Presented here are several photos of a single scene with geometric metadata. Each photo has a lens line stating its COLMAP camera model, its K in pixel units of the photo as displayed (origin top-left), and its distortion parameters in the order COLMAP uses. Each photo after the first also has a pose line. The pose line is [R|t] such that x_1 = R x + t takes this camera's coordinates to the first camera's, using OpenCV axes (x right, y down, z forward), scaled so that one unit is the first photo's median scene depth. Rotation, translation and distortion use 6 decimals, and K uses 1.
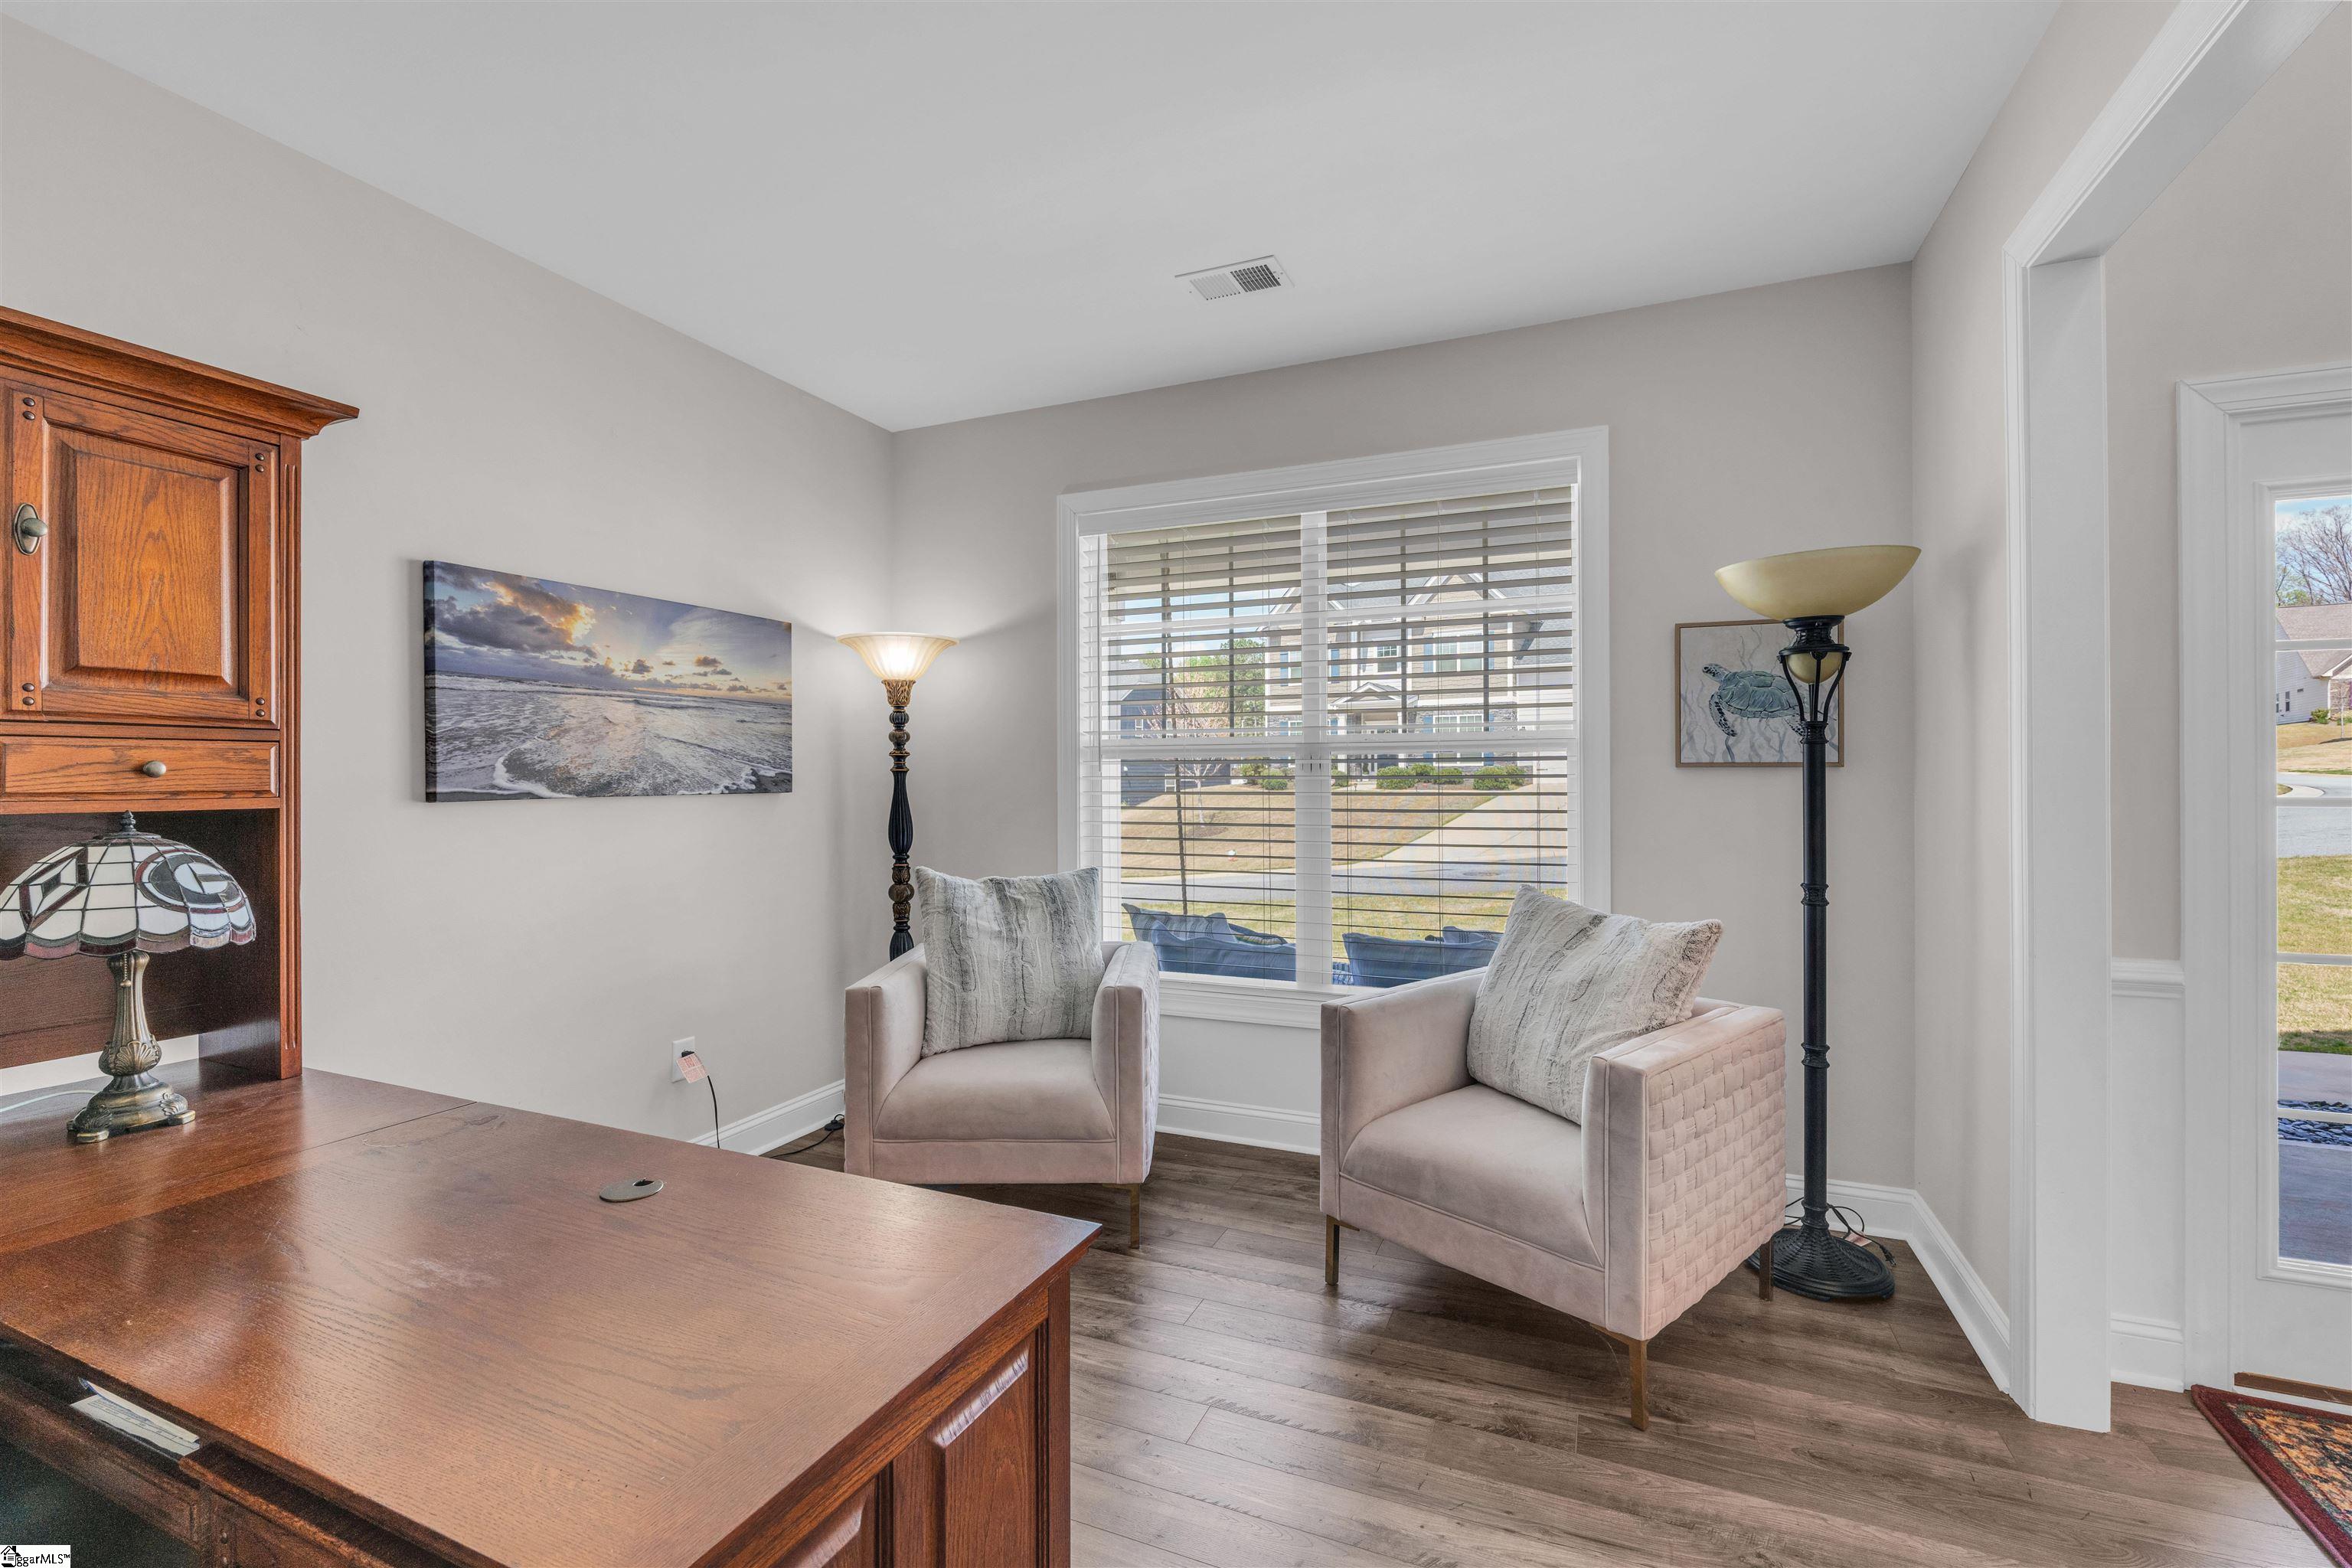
lens RADIAL K [[1026.1, 0, 1179.0], [0, 1026.1, 783.3], [0, 0, 1]] dist [-0.003085, -0.000051]
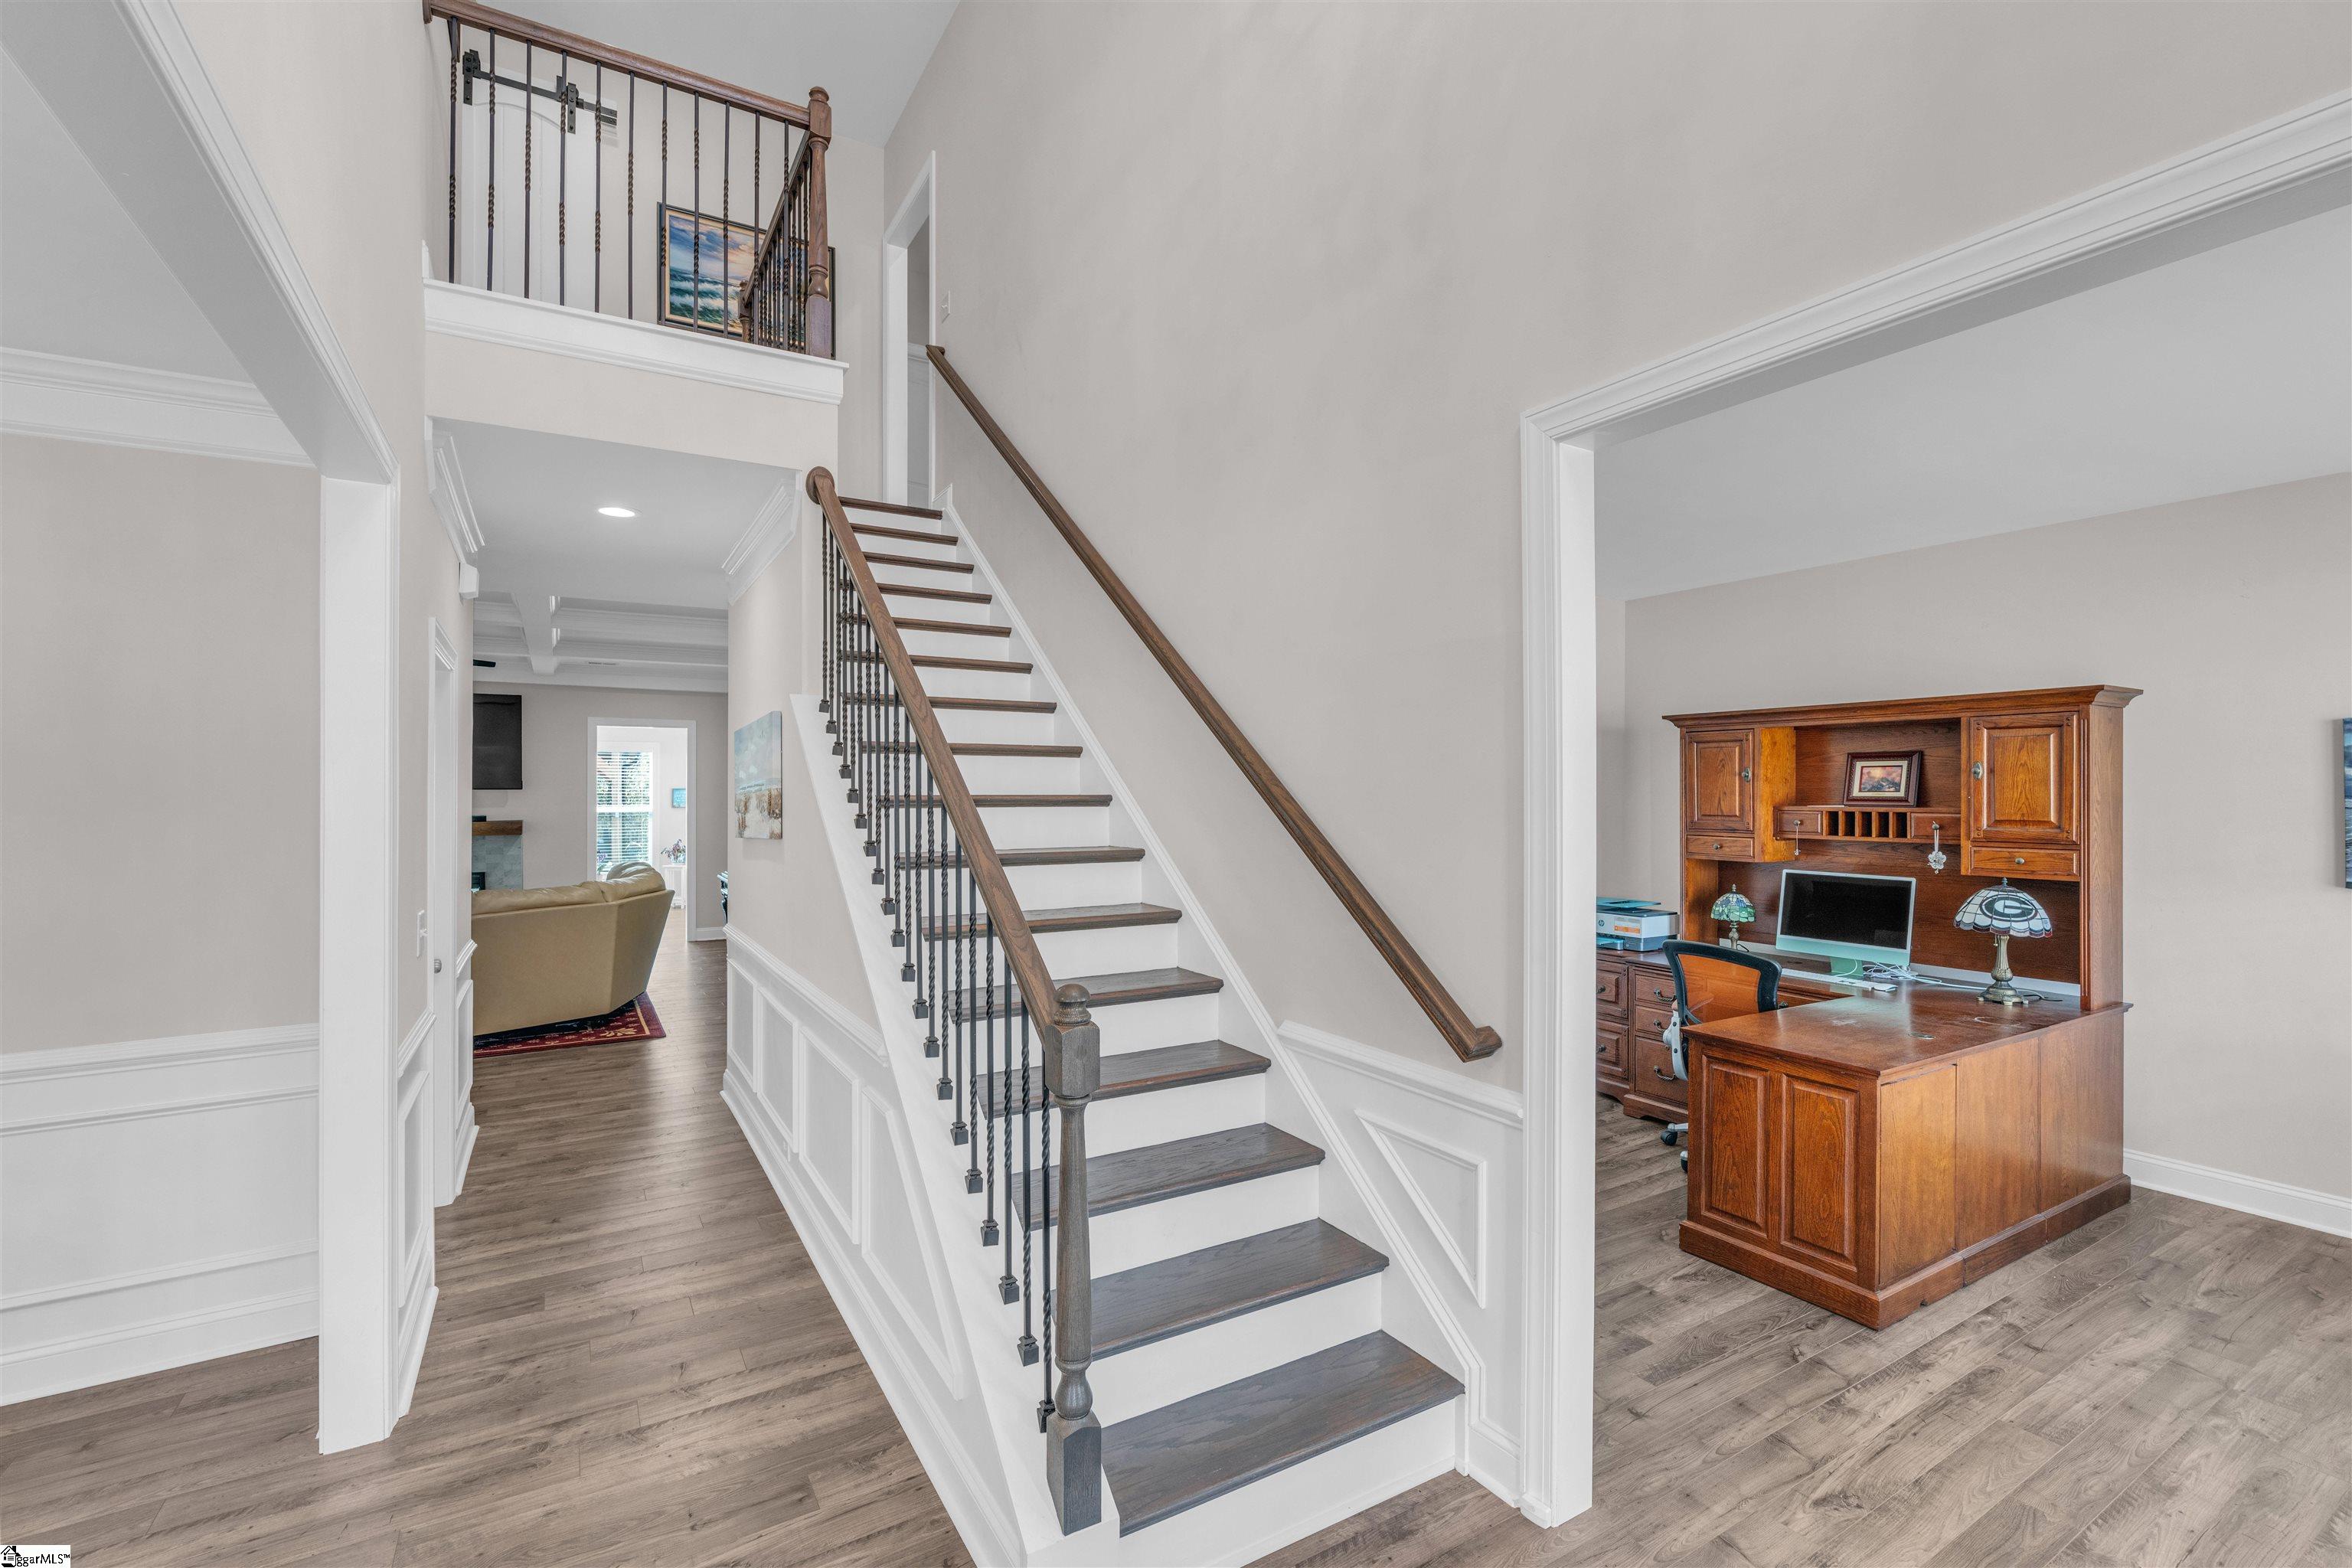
lens RADIAL K [[1028.1, 0, 1173.8], [0, 1028.1, 798.8], [0, 0, 1]] dist [-0.001797, 0.000003]
pose [[-0.584793, 0.002120, -0.811179, 1.194585], [-0.005988, 0.999958, 0.006931, -0.091738], [0.811160, 0.008911, -0.584756, 0.441461]]
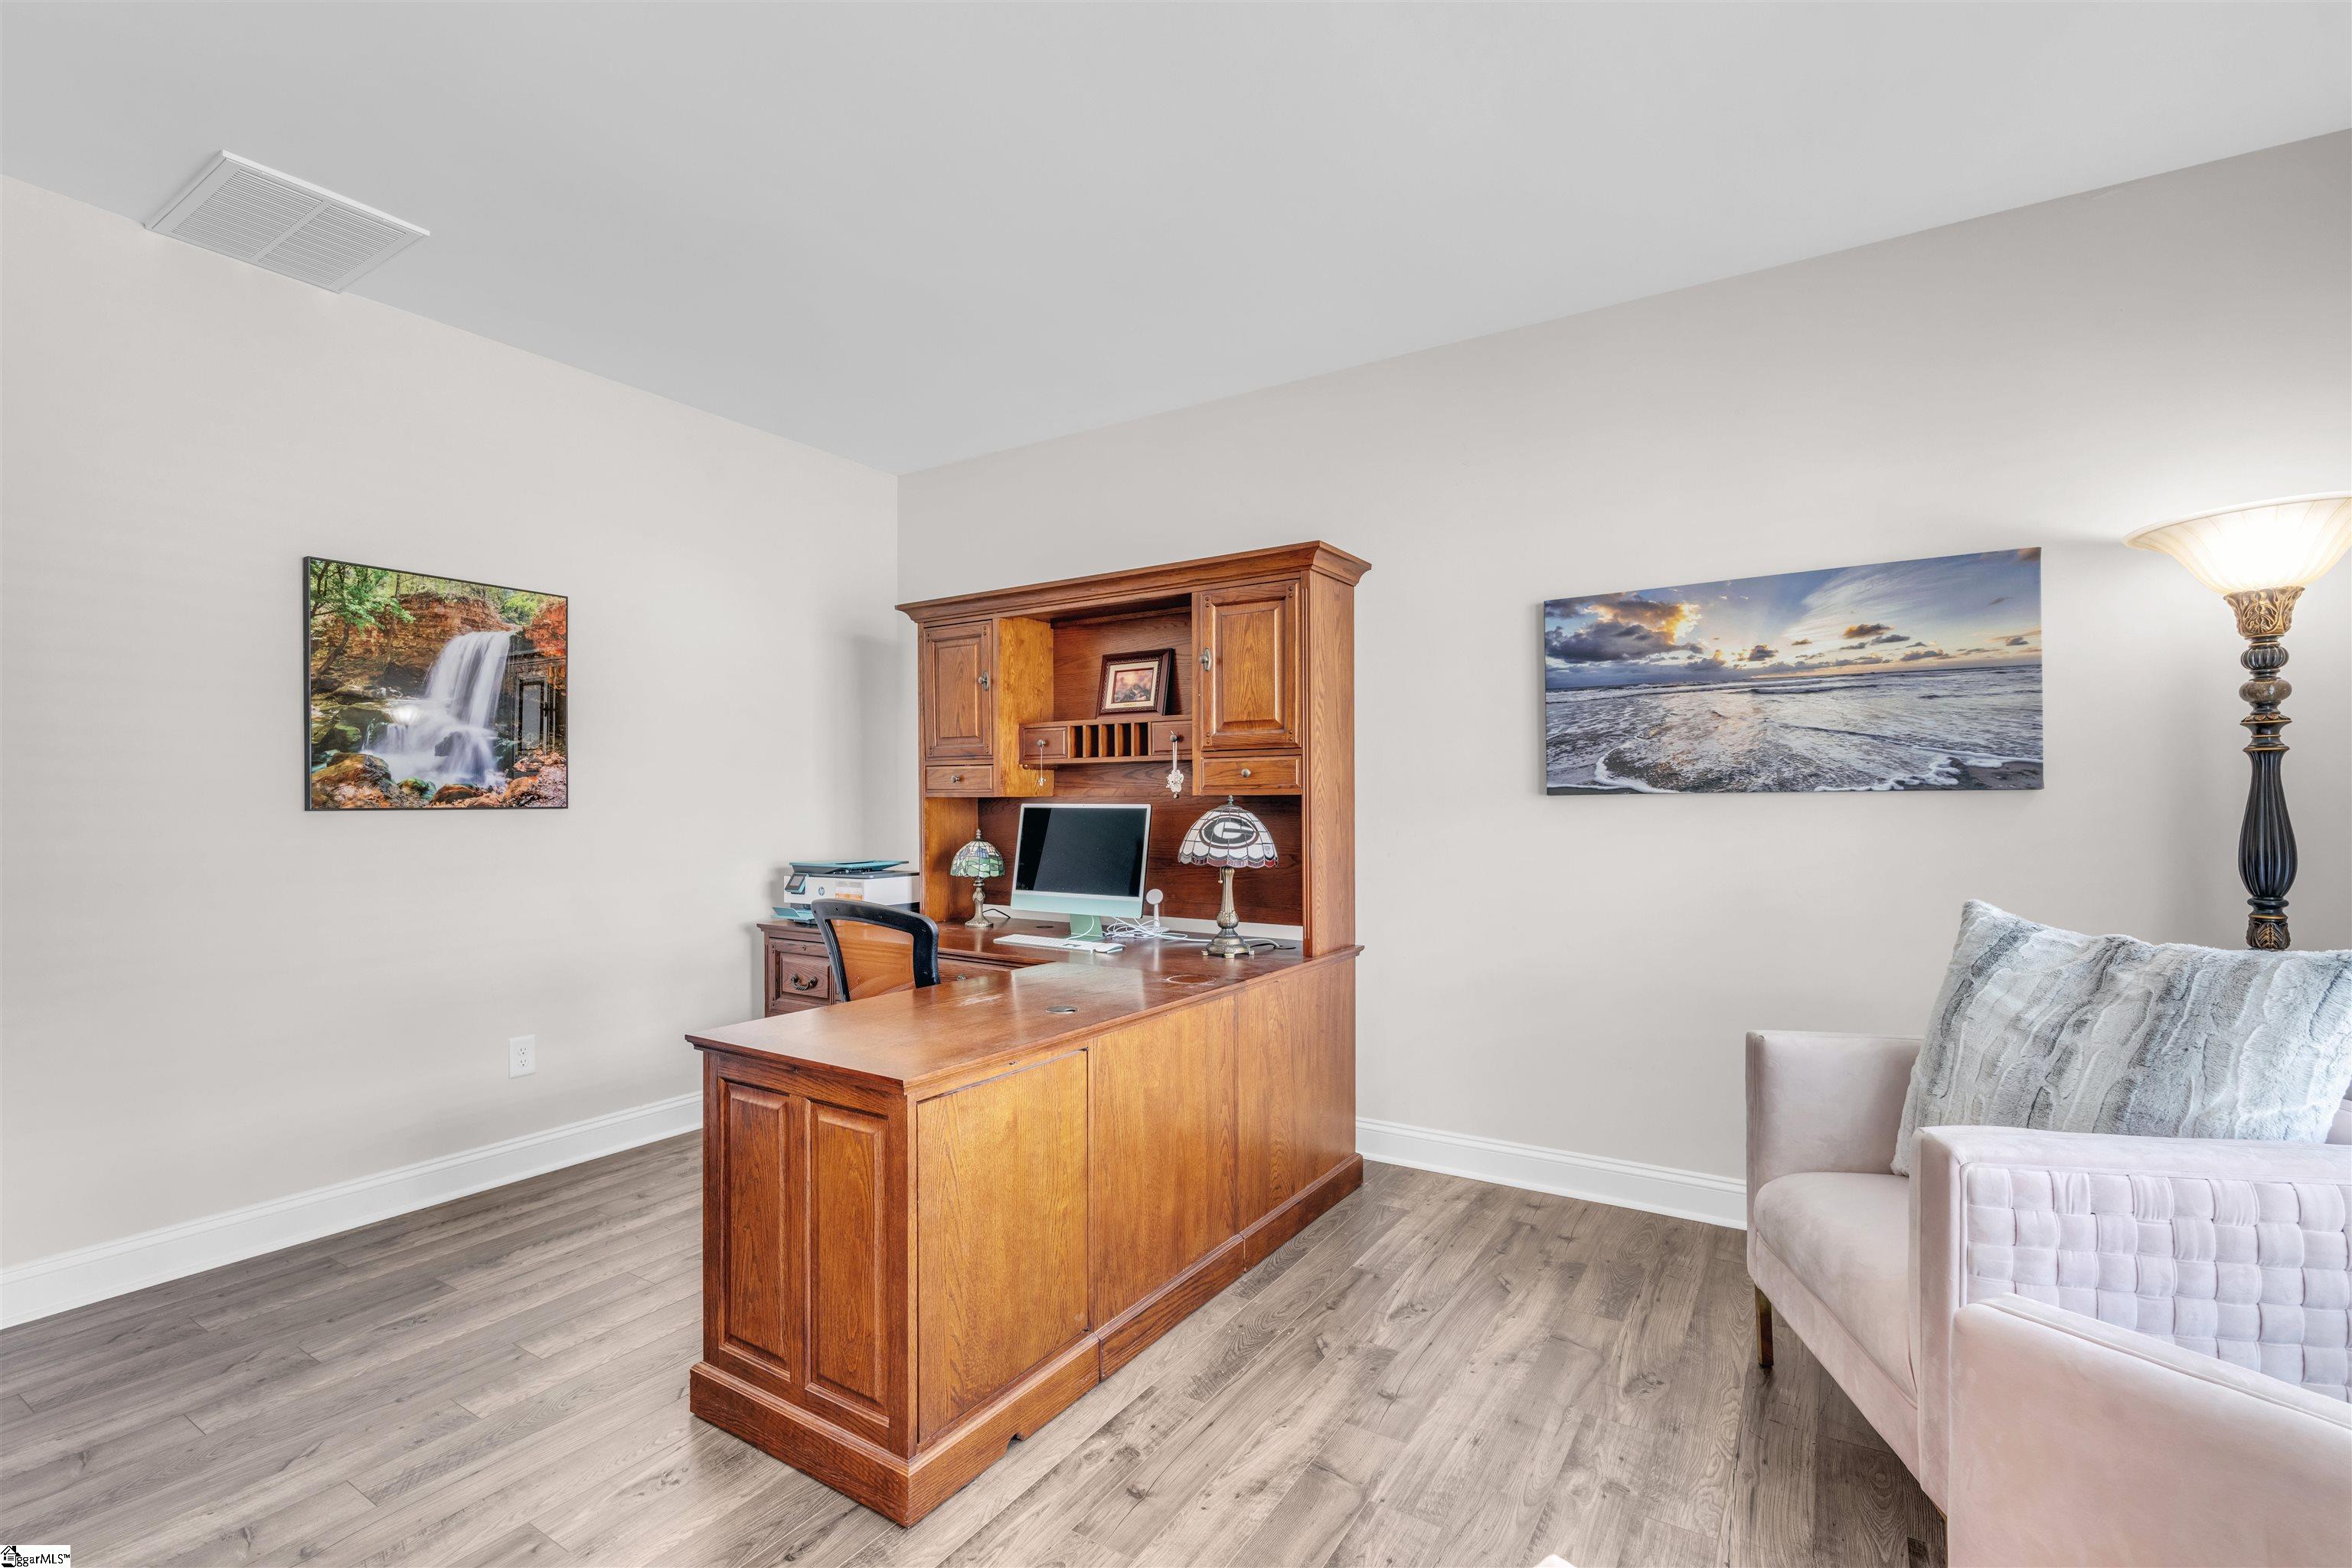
lens RADIAL K [[1072.9, 0, 1174.9], [0, 1072.9, 816.6], [0, 0, 1]] dist [-0.001847, -0.000407]
pose [[-0.162738, 0.016728, -0.986528, 0.545769], [-0.000237, 0.999856, 0.016993, 0.019086], [0.986669, 0.003000, -0.162710, 0.662710]]
